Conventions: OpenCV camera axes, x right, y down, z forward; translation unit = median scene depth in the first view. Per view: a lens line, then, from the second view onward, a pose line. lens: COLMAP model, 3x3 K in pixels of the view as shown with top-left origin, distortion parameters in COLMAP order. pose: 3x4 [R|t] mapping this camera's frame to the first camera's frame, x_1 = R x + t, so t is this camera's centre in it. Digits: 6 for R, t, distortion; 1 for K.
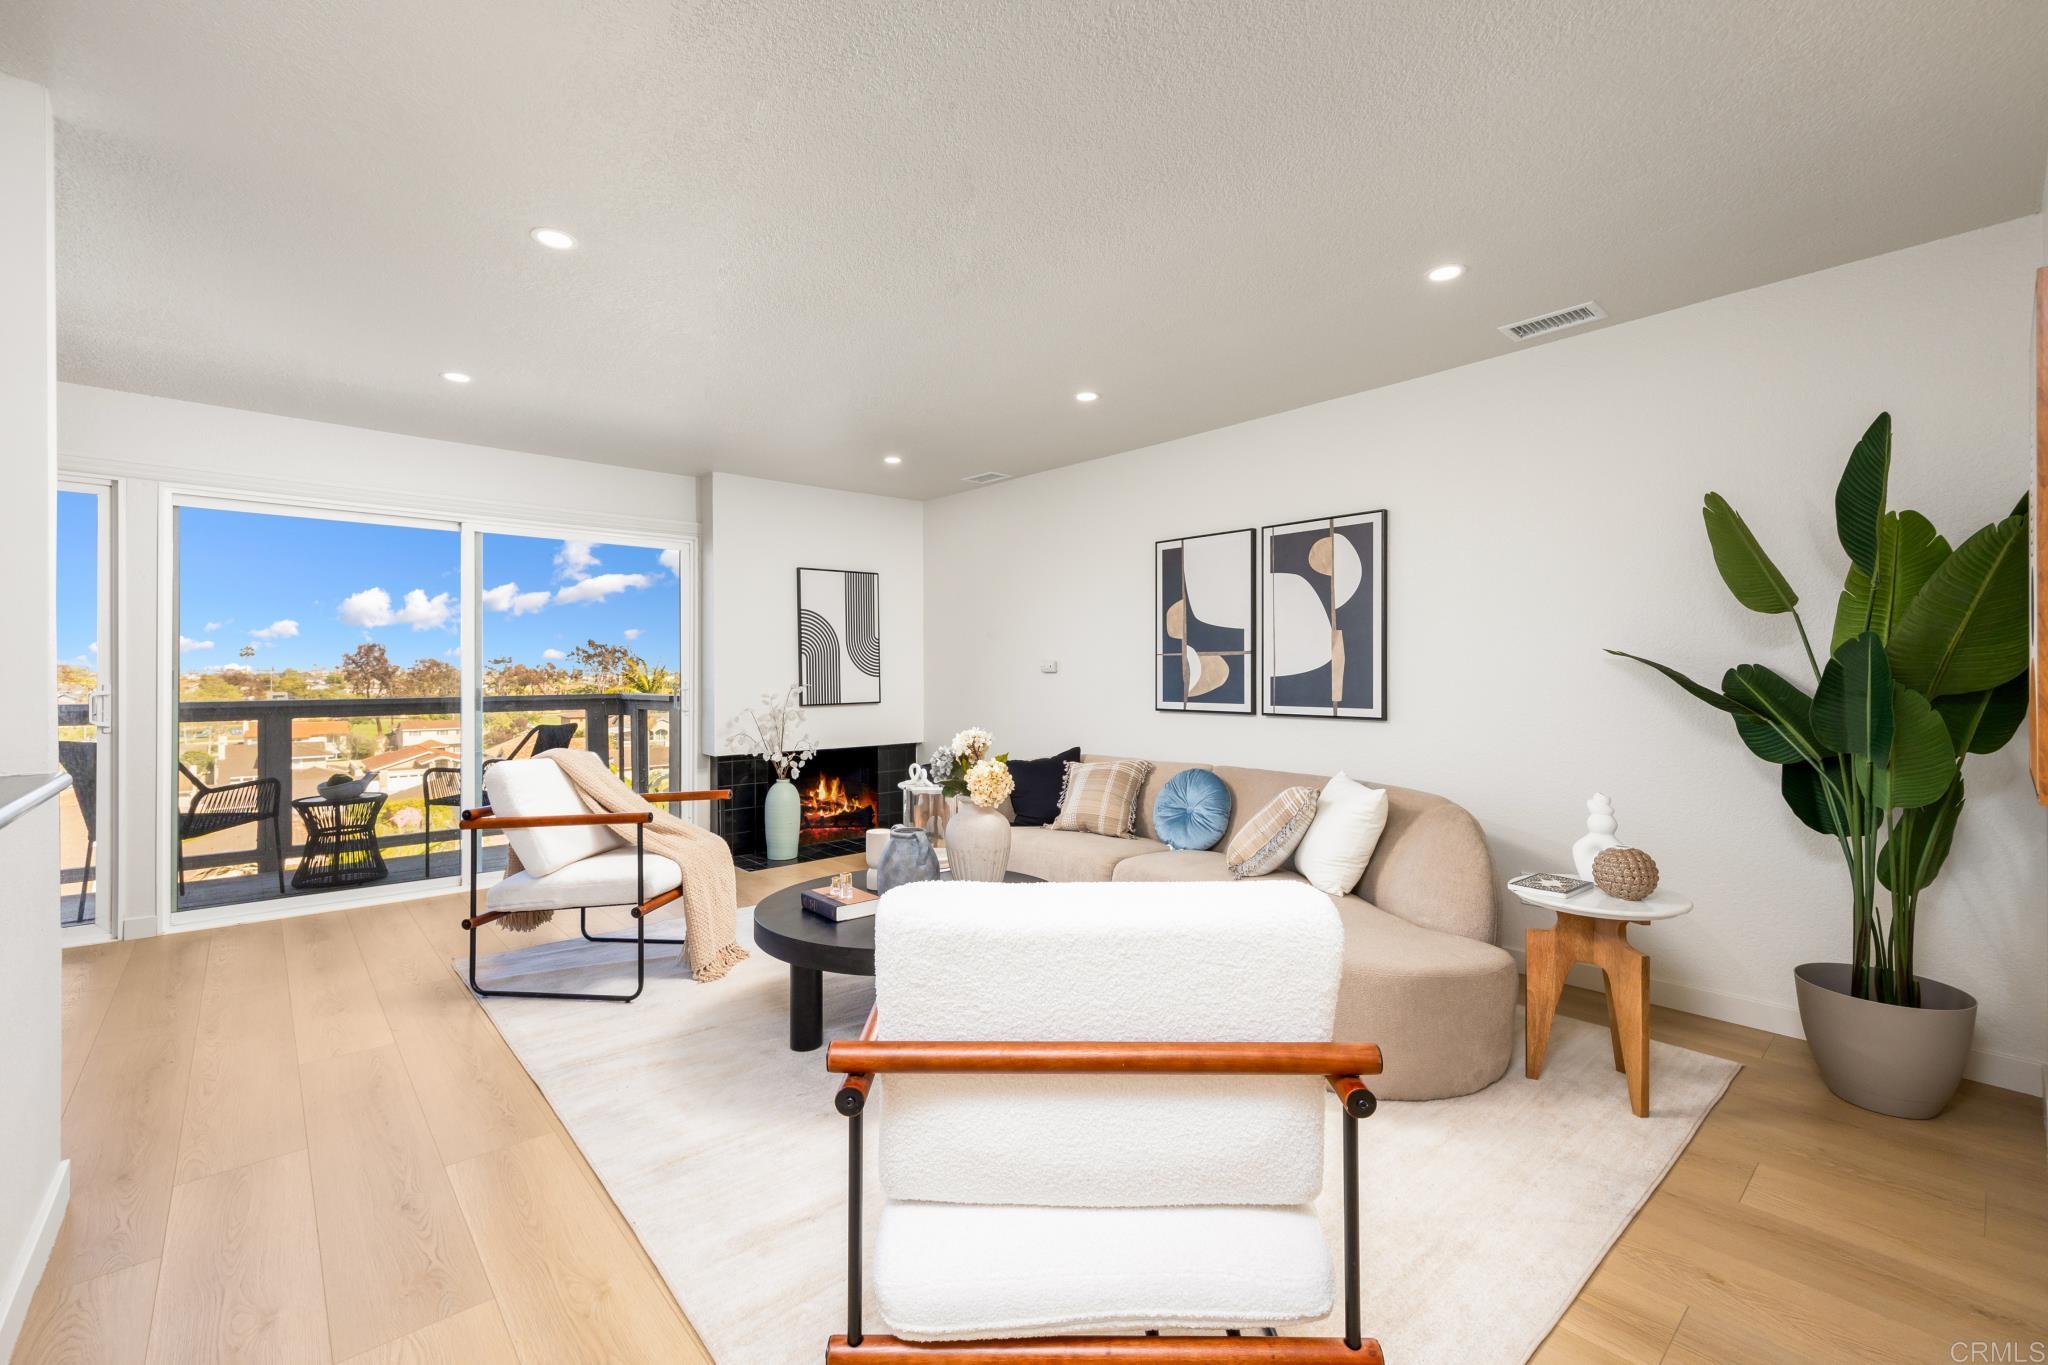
lens RADIAL K [[839.9, 0, 1025.8], [0, 839.9, 688.0], [0, 0, 1]] dist [0.000685, -0.000005]
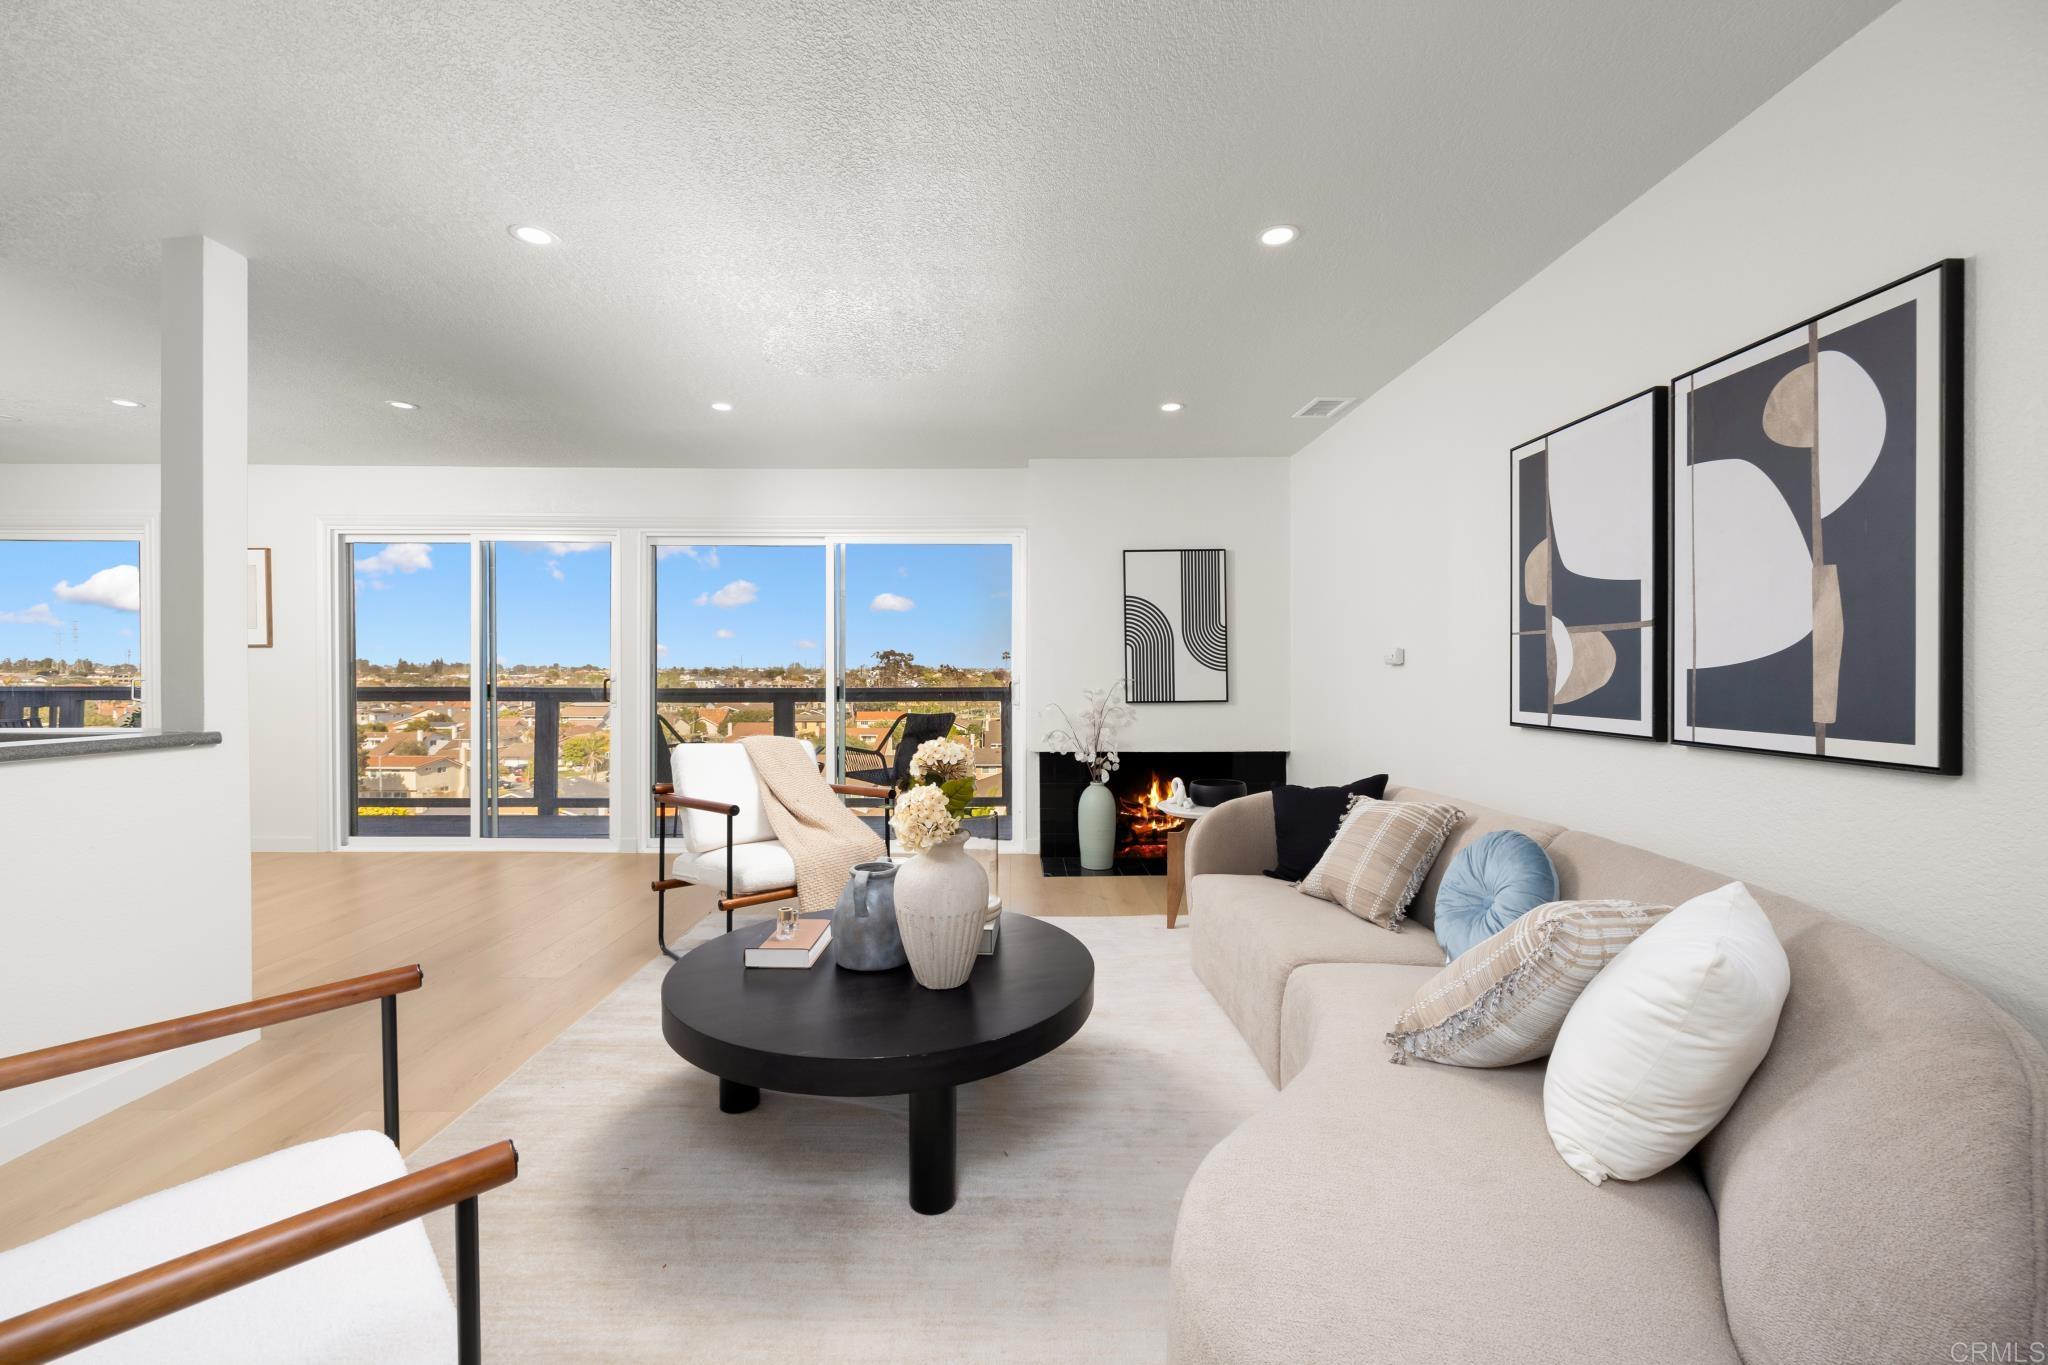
lens RADIAL K [[814.0, 0, 1014.1], [0, 814.0, 680.3], [0, 0, 1]] dist [-0.001242, -0.000249]
pose [[0.750227, 0.007854, -0.661133, 0.299705], [-0.010577, 0.999944, -0.000123, -0.002240], [0.661096, 0.007085, 0.750268, 0.346955]]
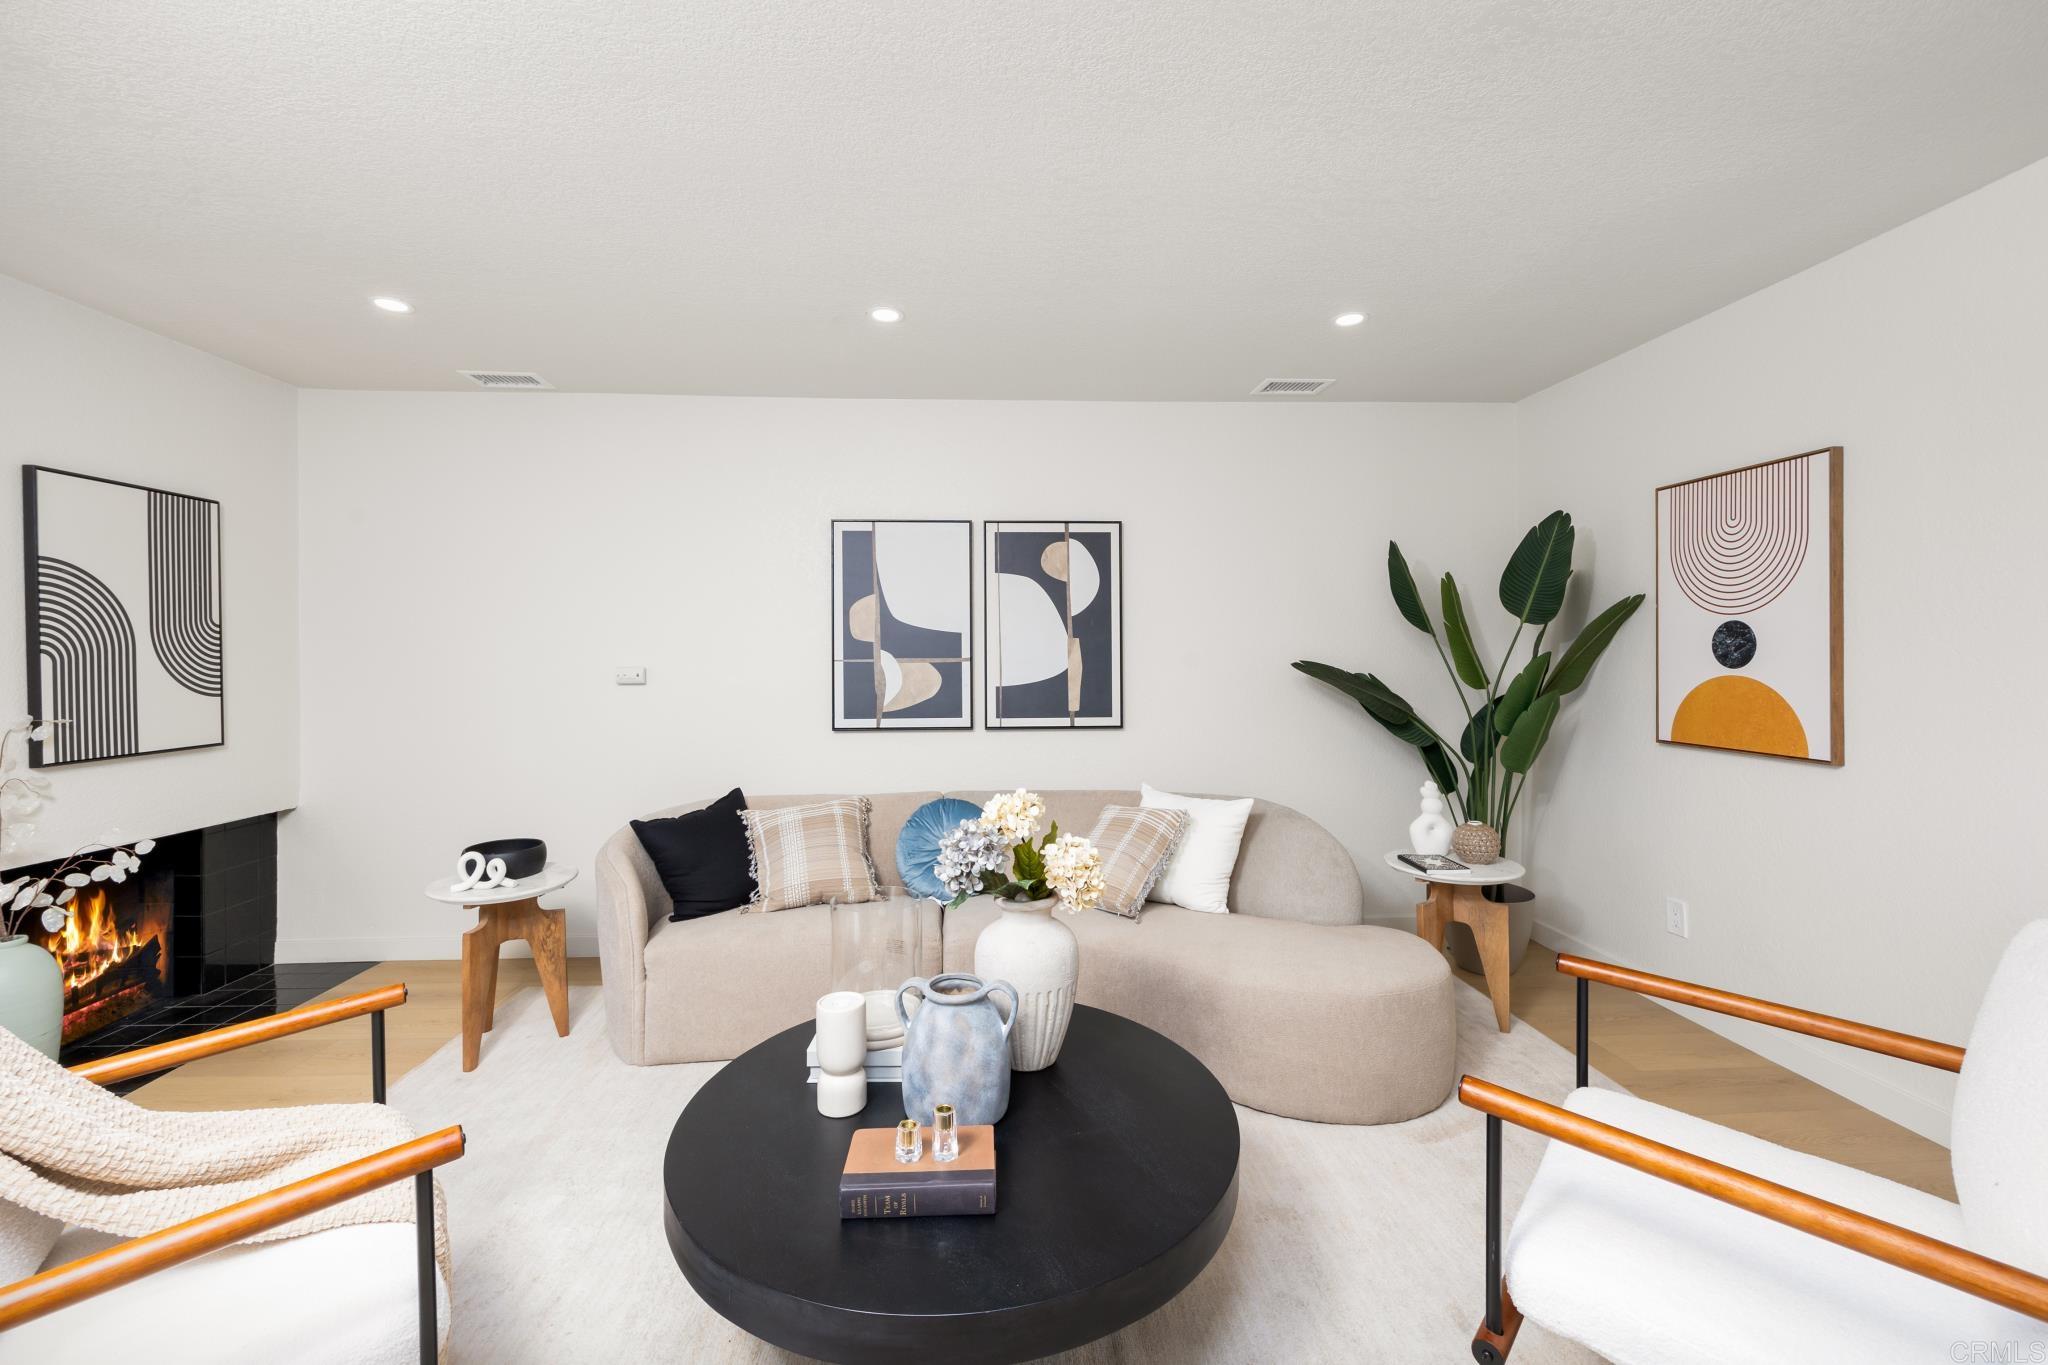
lens RADIAL K [[776.2, 0, 1024.0], [0, 776.2, 682.5], [0, 0, 1]] dist [-0.016093, -0.000225]
pose [[0.633415, -0.019357, 0.773570, -0.327678], [0.019206, 0.999772, 0.009292, -0.024228], [-0.773574, 0.008971, 0.633643, 0.426938]]
